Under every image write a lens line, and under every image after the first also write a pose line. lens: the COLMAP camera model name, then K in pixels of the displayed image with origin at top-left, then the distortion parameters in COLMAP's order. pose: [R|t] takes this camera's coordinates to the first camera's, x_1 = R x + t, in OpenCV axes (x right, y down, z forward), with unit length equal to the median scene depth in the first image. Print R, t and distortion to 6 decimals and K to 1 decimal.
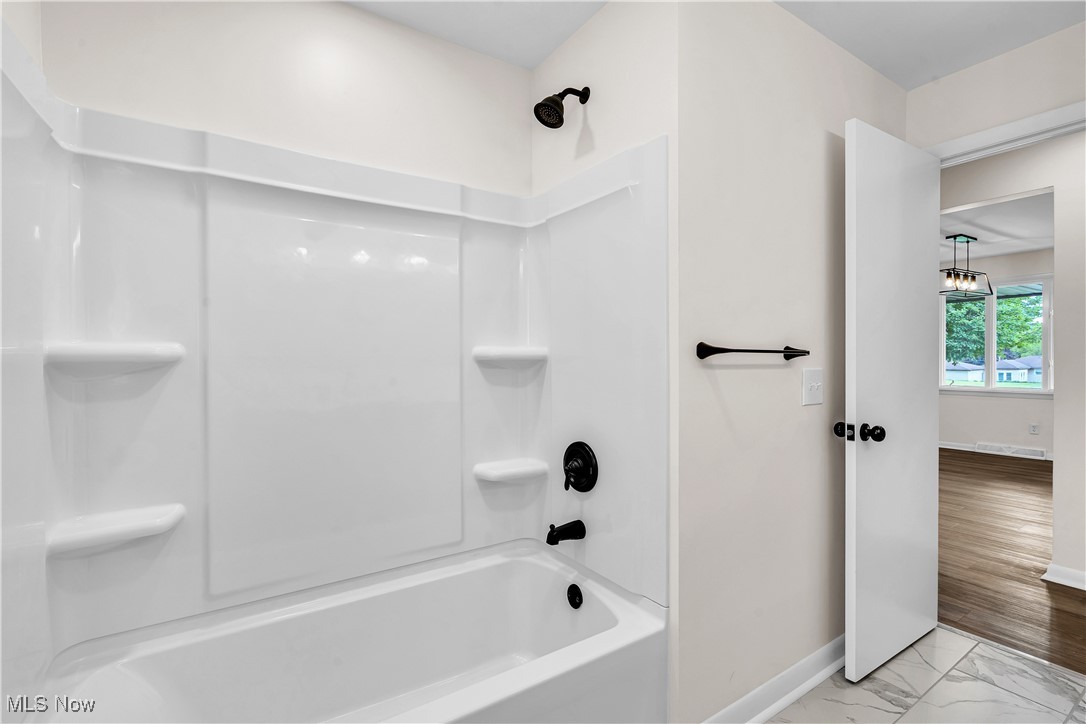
lens RADIAL K [[498.8, 0, 547.8], [0, 498.8, 361.6], [0, 0, 1]] dist [0.000157, -0.000190]
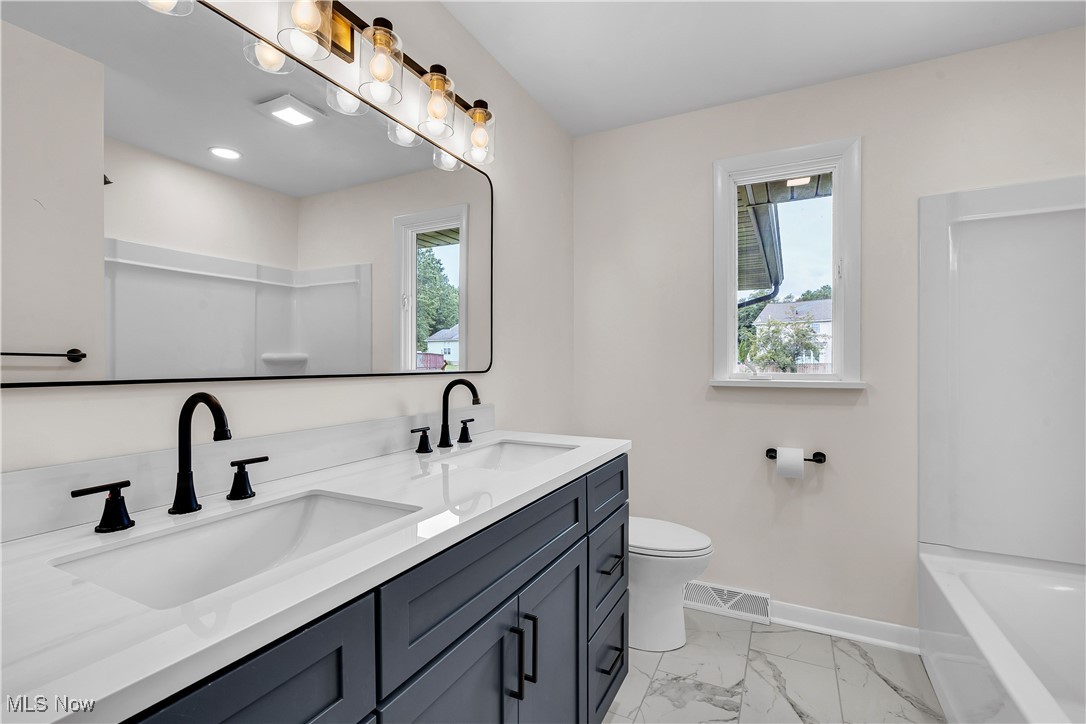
lens RADIAL K [[498.8, 0, 543.1], [0, 498.8, 357.5], [0, 0, 1]] dist [0.000157, -0.000190]
pose [[0.854589, -0.000770, 0.519305, -0.225017], [0.001051, 0.999999, -0.000247, -0.015535], [-0.519304, 0.000757, 0.854589, -1.067795]]
